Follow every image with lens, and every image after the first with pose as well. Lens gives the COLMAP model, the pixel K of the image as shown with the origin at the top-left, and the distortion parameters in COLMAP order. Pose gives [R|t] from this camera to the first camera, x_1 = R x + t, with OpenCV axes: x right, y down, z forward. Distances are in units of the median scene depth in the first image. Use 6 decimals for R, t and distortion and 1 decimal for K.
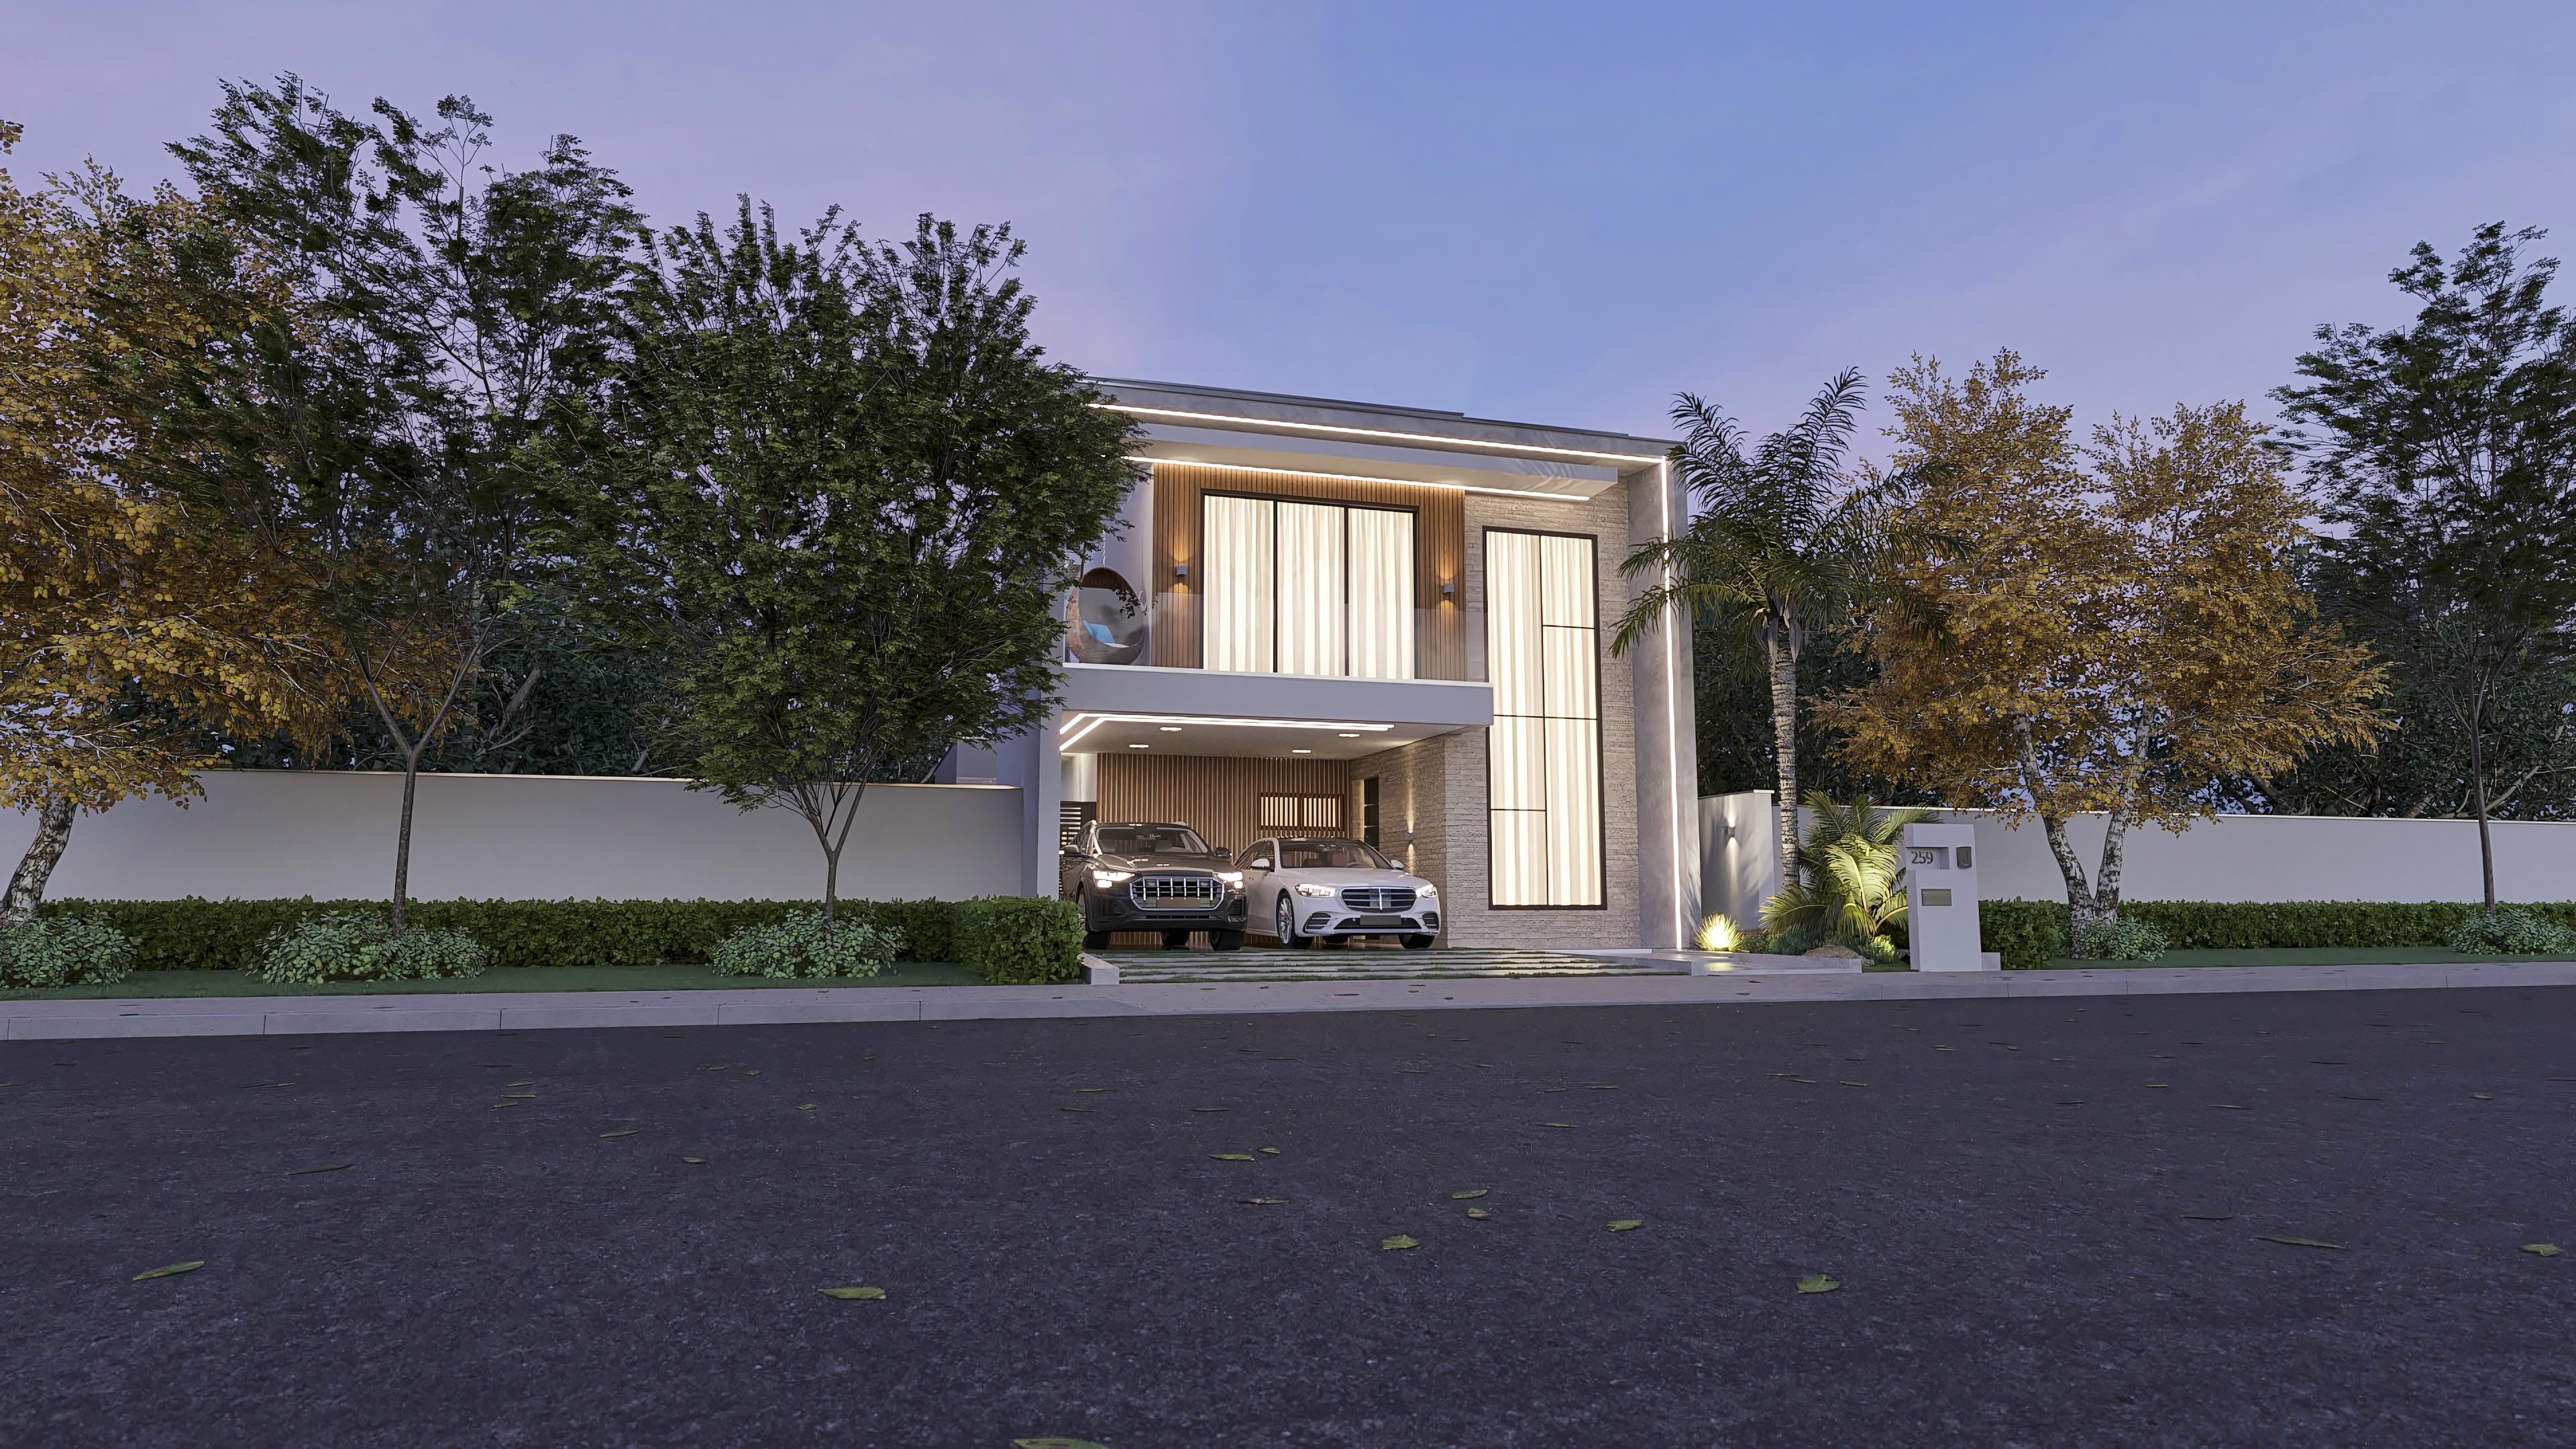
lens RADIAL K [[1496.8, 0, 1288.0], [0, 1496.8, 724.5], [0, 0, 1]] dist [0.000973, 0.000564]
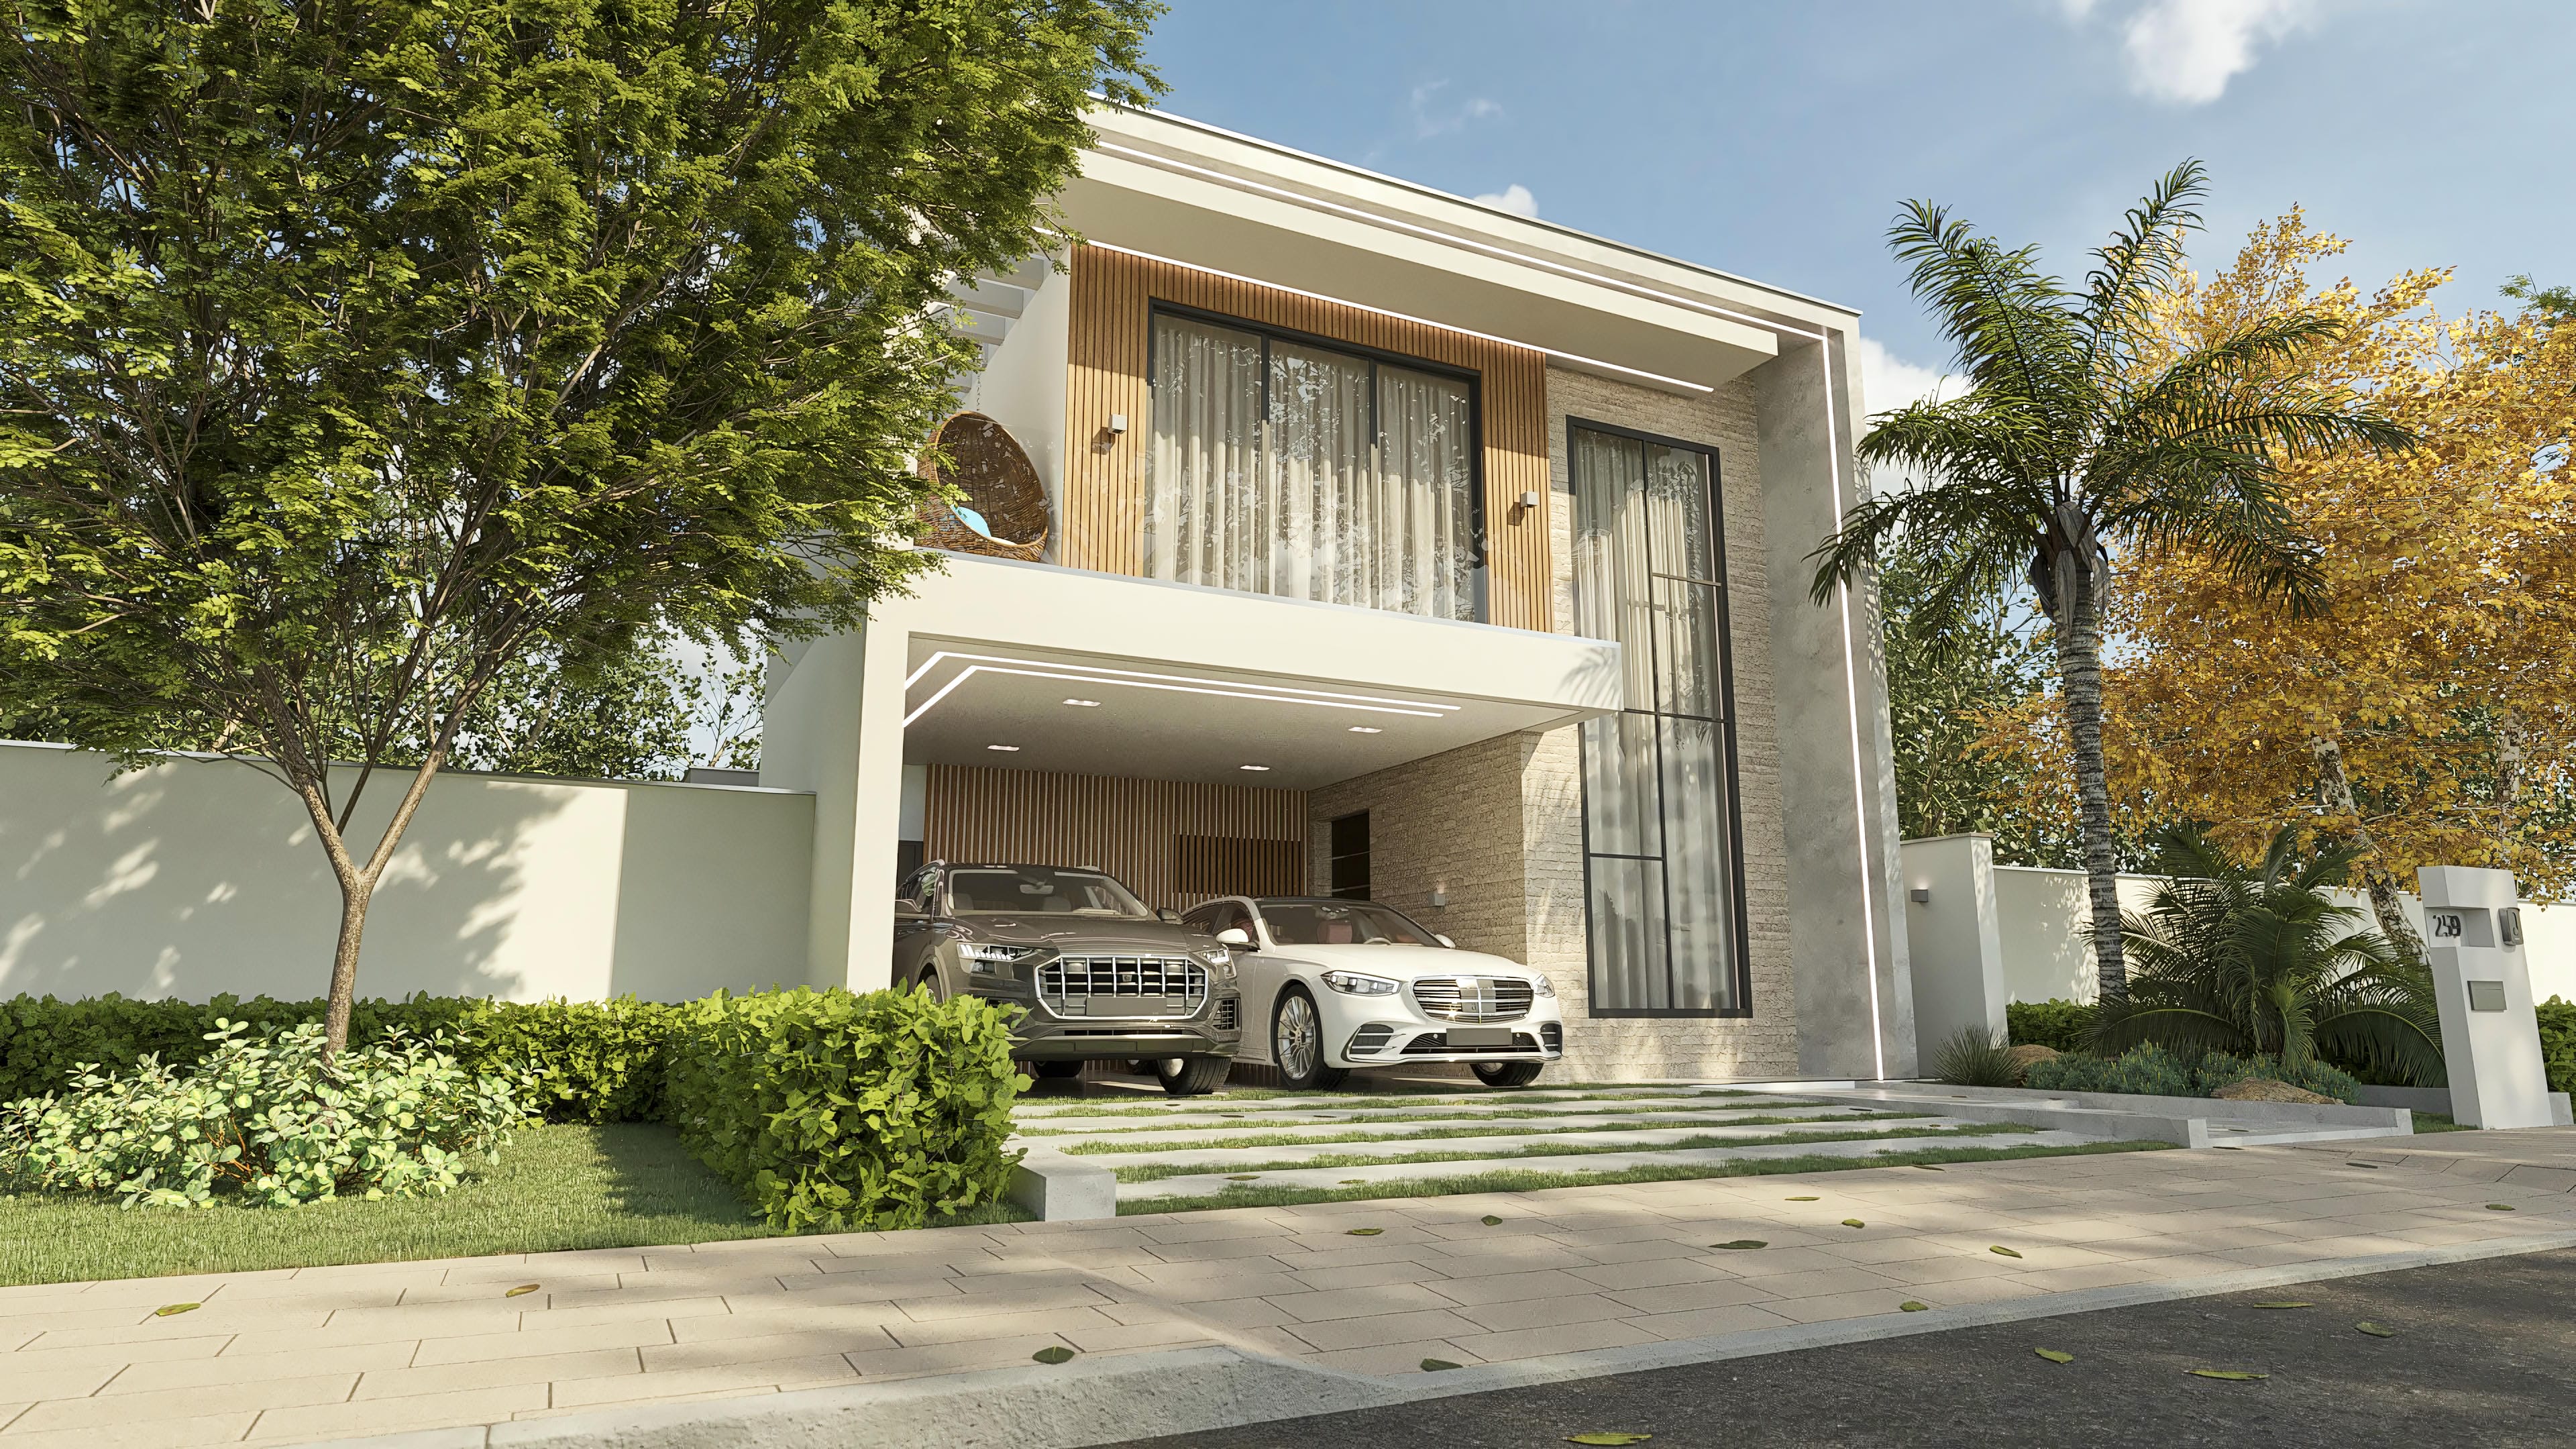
lens RADIAL K [[1496.8, 0, 1288.0], [0, 1496.8, 724.5], [0, 0, 1]] dist [0.000973, 0.000564]
pose [[0.986991, 0.030966, 0.157763, -0.098996], [-0.020172, 0.997374, -0.069564, 0.054220], [-0.159503, 0.065476, 0.985024, 0.449145]]
